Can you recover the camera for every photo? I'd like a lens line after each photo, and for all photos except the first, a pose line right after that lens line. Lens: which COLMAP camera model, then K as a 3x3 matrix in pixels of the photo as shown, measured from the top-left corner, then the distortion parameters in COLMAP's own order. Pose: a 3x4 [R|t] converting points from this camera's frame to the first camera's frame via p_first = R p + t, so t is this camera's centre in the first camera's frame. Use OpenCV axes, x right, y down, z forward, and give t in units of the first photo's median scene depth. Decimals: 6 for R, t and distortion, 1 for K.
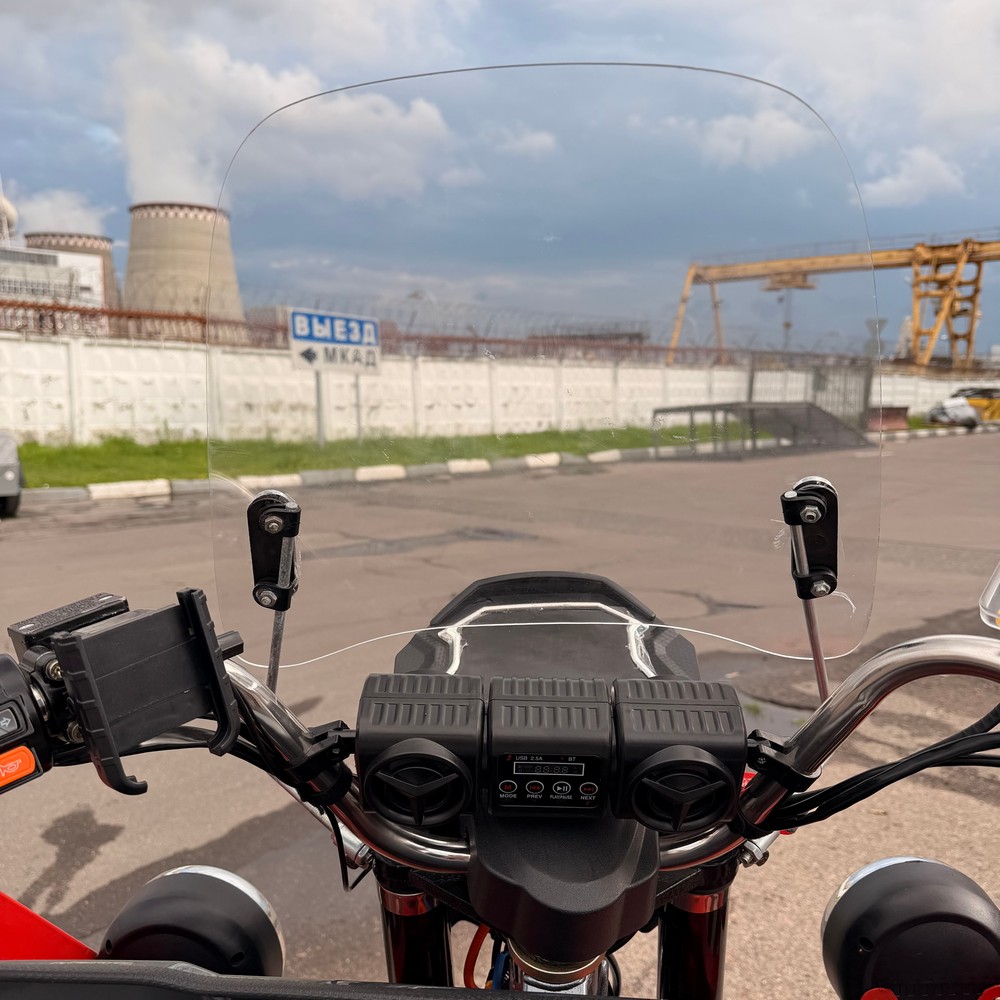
lens RADIAL K [[942.2, 0, 505.6], [0, 942.2, 508.8], [0, 0, 1]] dist [0.037232, -0.050624]
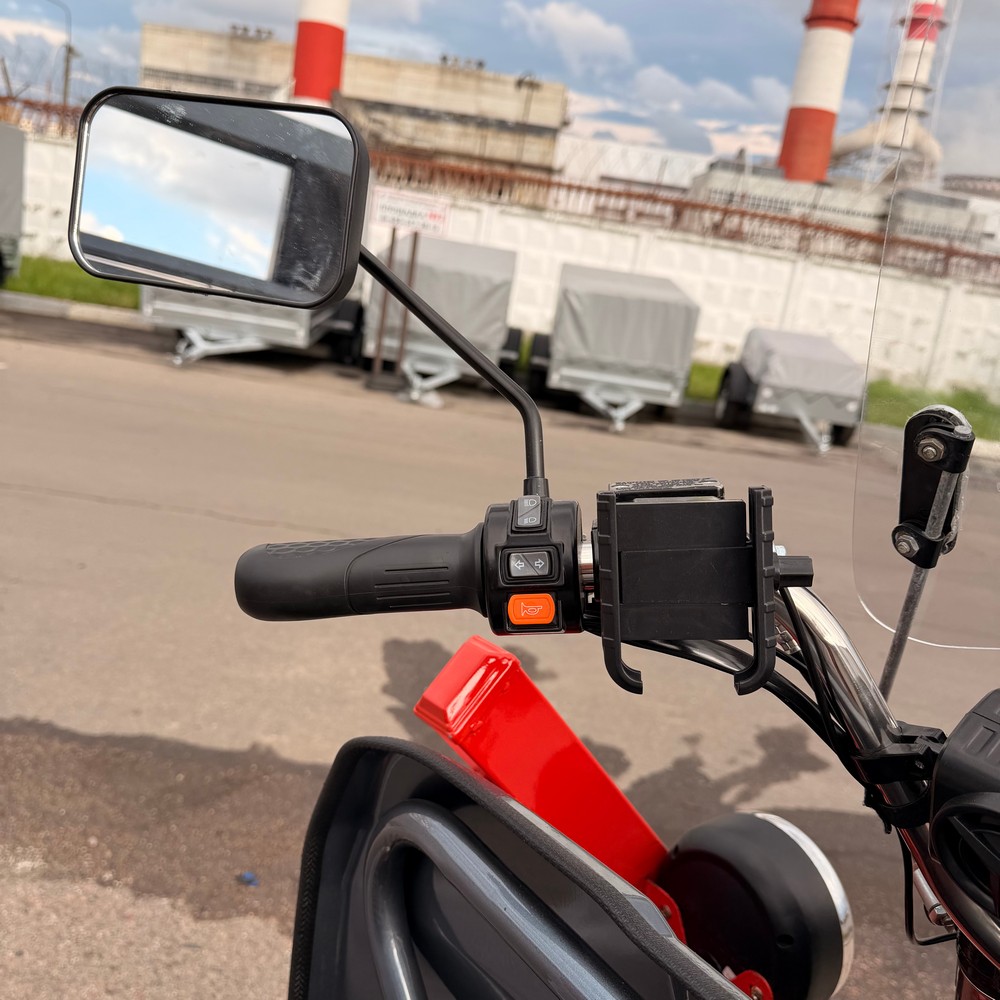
lens RADIAL K [[960.0, 0, 500.0], [0, 960.0, 500.0], [0, 0, 1]] dist [0.005764, -0.030909]
pose [[0.647150, 0.264634, -0.714959, 0.084699], [-0.233545, 0.961547, 0.144511, 0.023403], [0.725709, 0.073454, 0.684069, 0.216781]]
